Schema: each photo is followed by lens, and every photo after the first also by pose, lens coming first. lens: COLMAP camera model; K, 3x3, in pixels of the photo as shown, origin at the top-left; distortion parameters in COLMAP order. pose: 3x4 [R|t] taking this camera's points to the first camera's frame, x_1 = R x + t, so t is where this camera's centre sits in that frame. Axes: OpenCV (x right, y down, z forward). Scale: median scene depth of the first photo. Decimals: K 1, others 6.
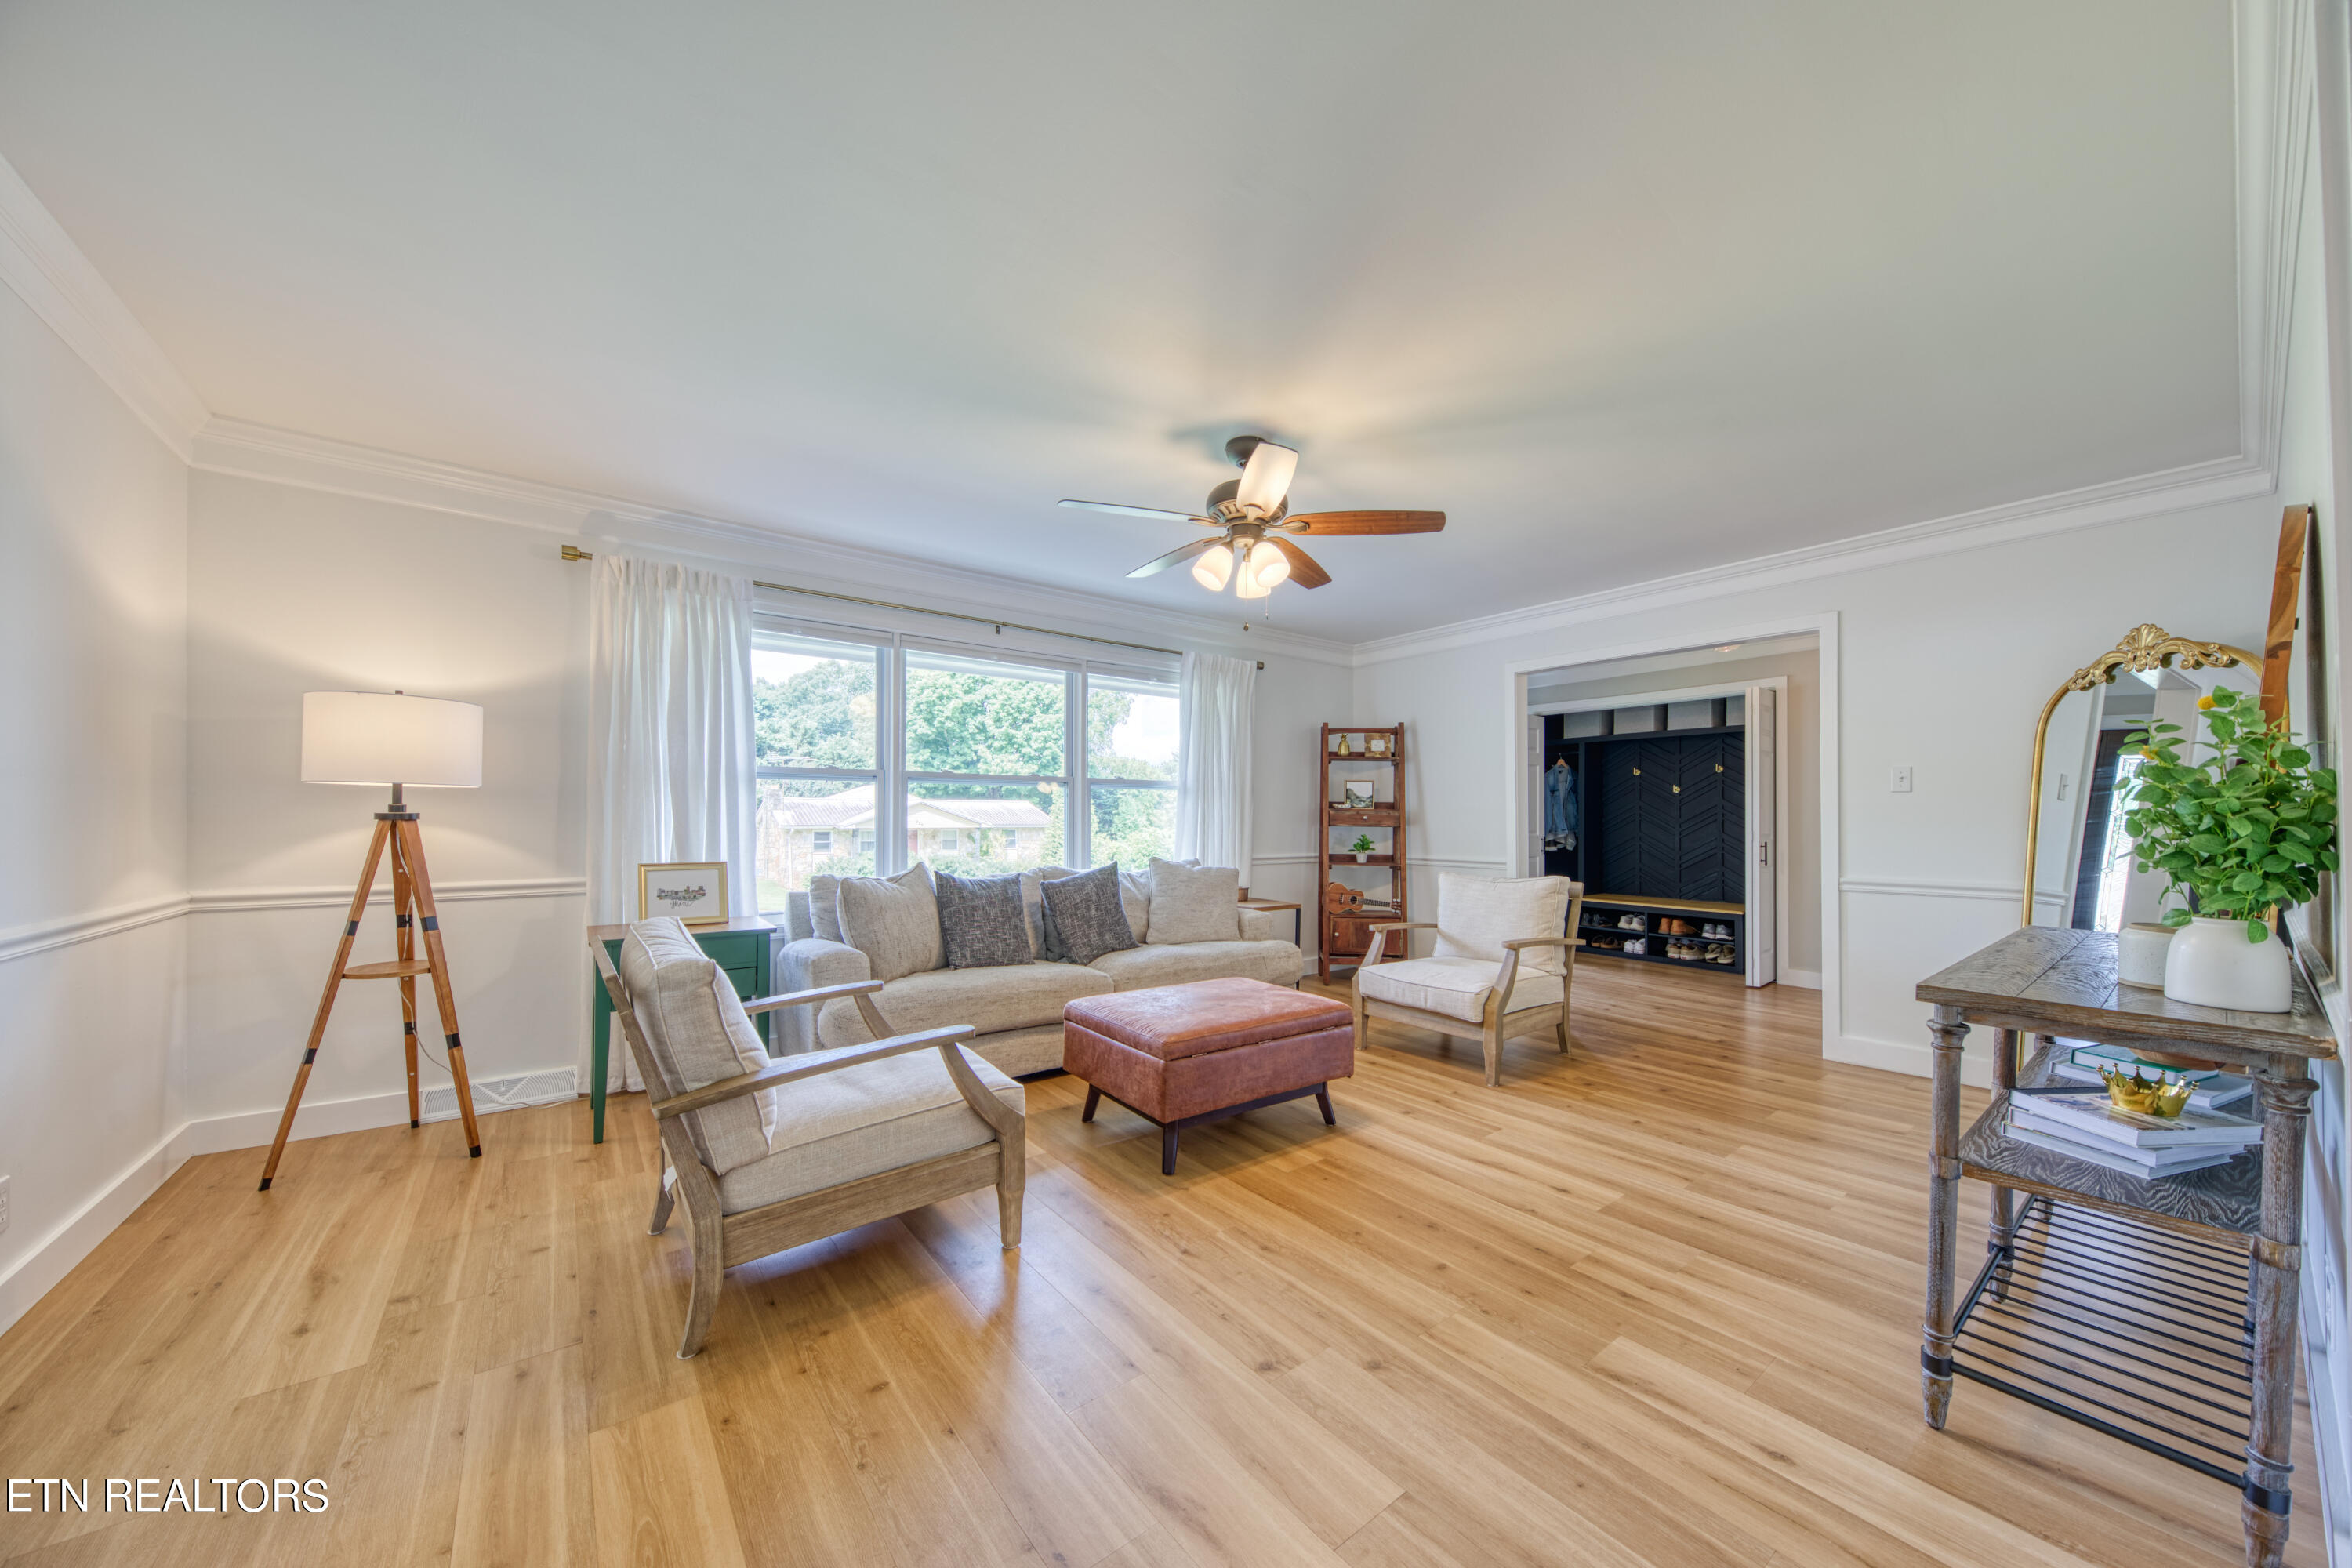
lens RADIAL K [[830.9, 0, 1172.2], [0, 830.9, 805.0], [0, 0, 1]] dist [0.001772, -0.000024]
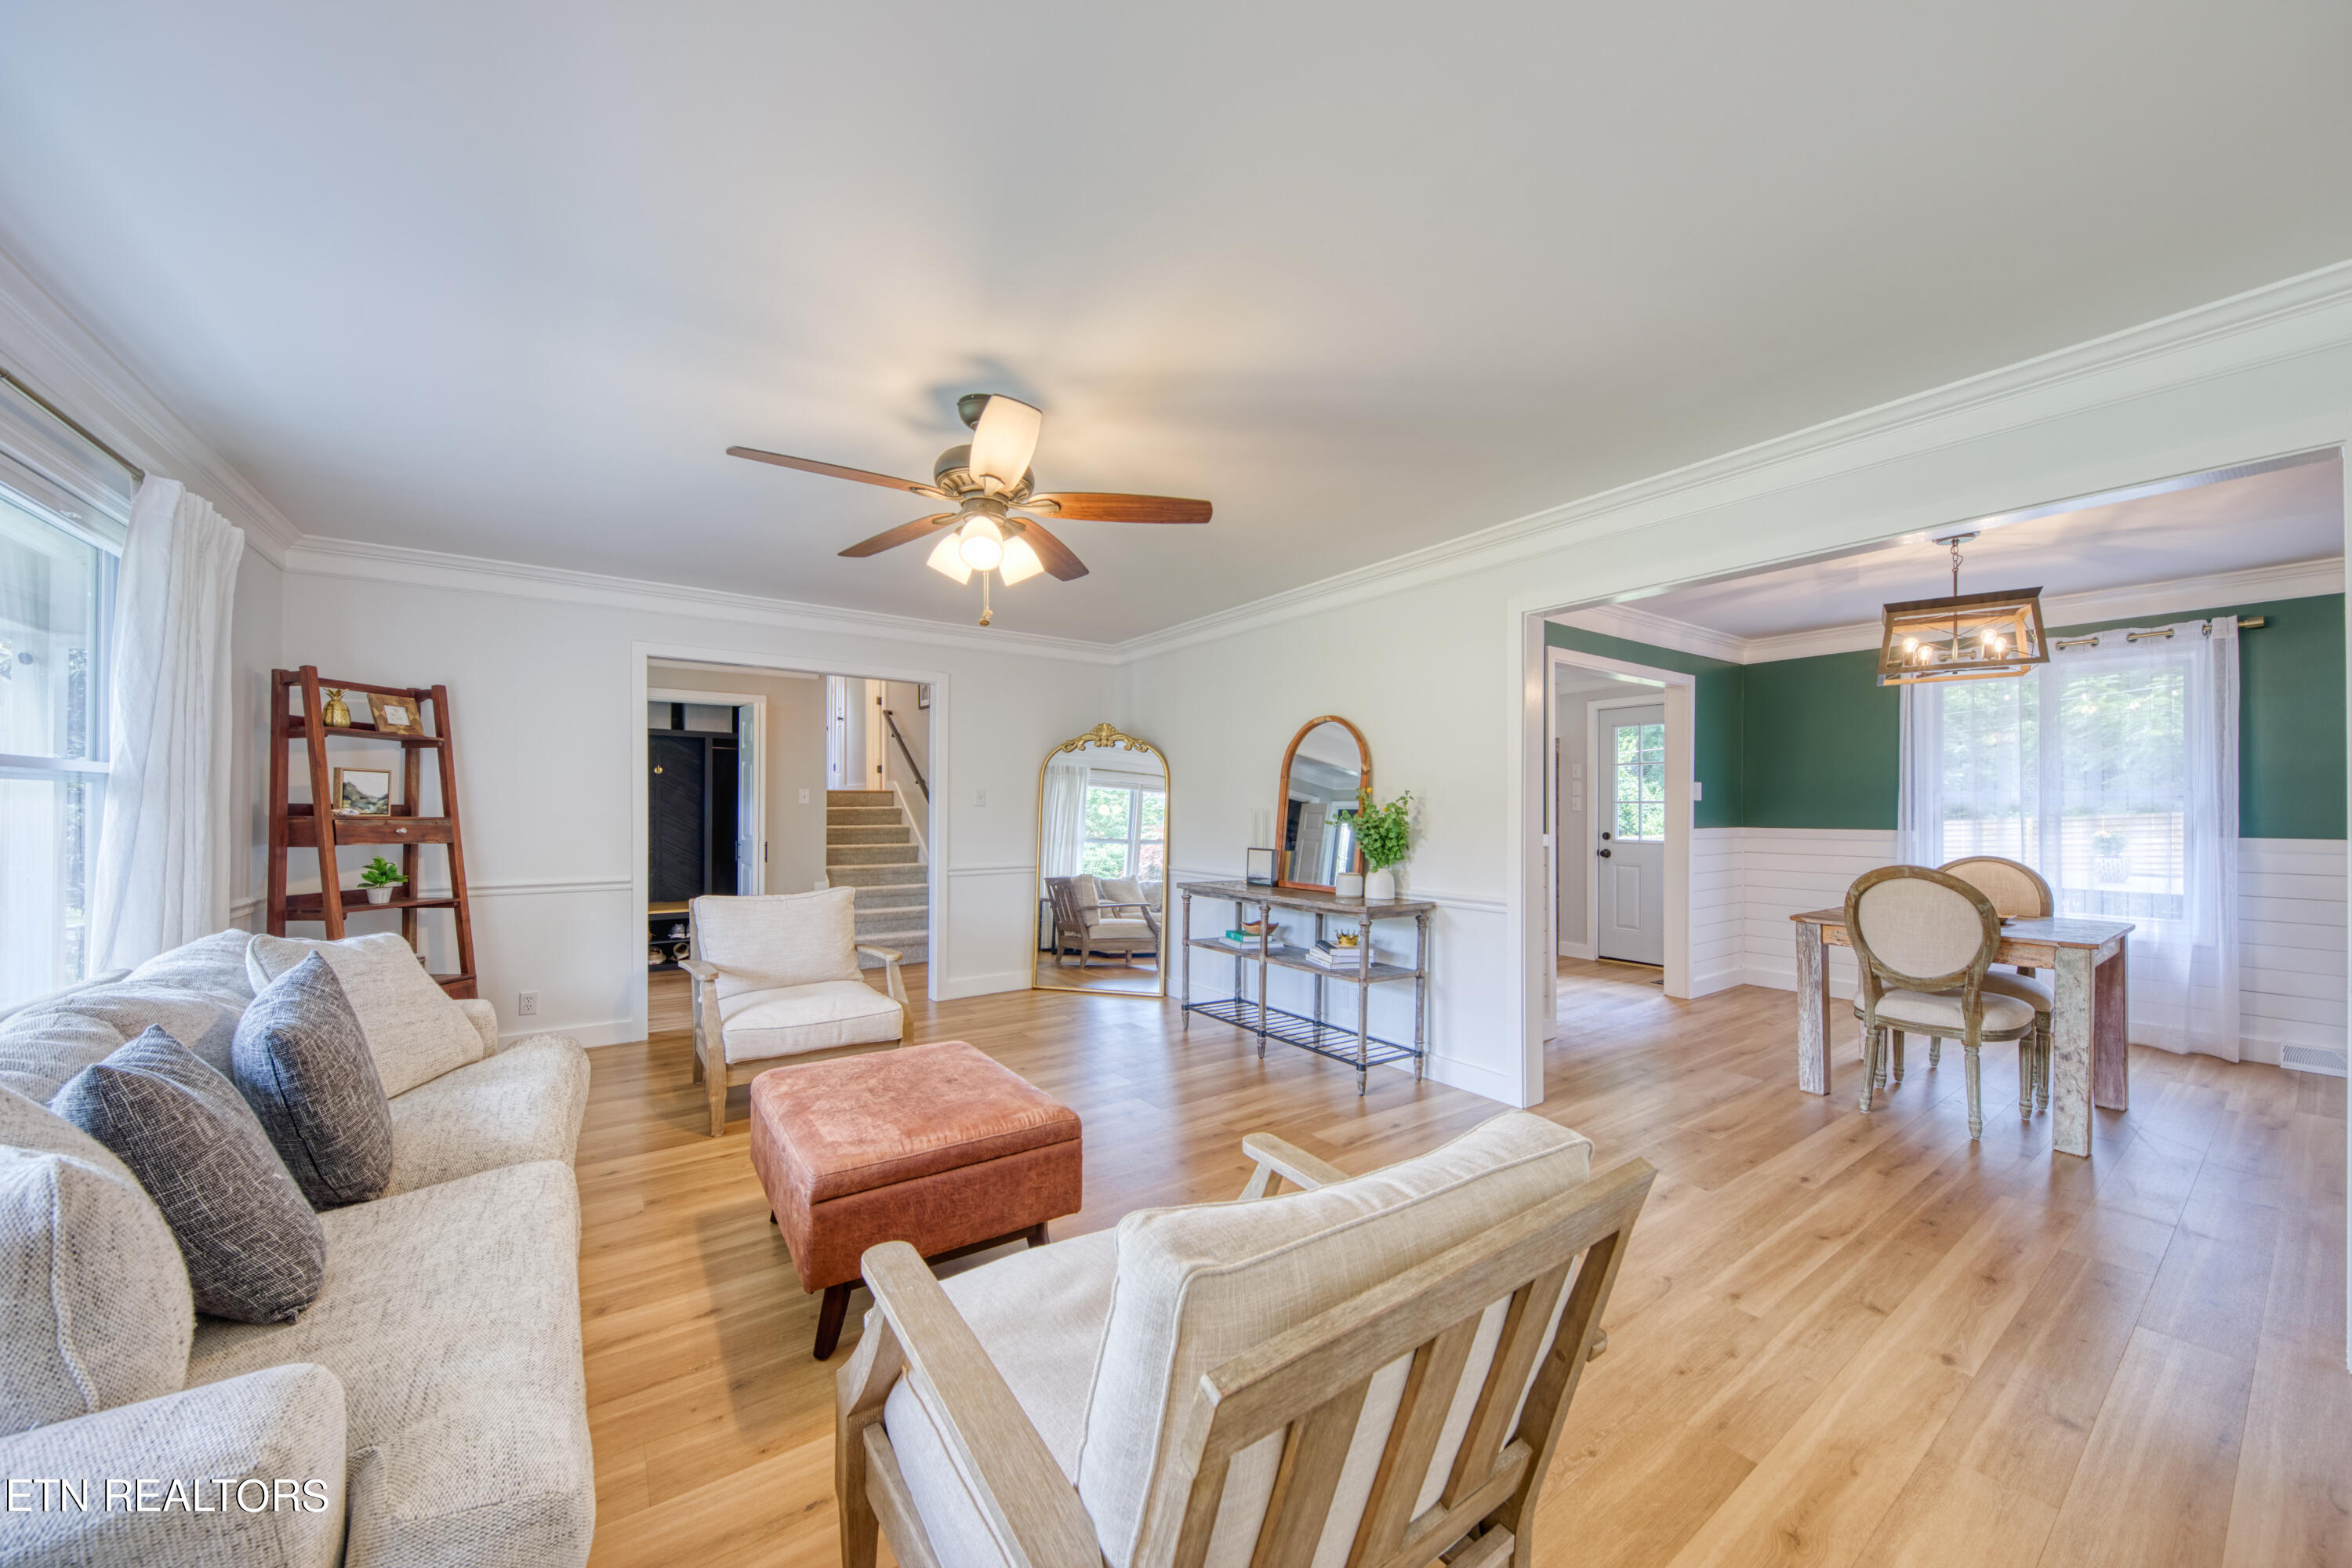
lens RADIAL K [[830.9, 0, 1172.2], [0, 830.9, 805.0], [0, 0, 1]] dist [0.001772, -0.000024]
pose [[0.020345, -0.003232, 0.999788, -0.599916], [-0.022244, 0.999746, 0.003685, -0.030167], [-0.999546, -0.022314, 0.020268, 0.622032]]
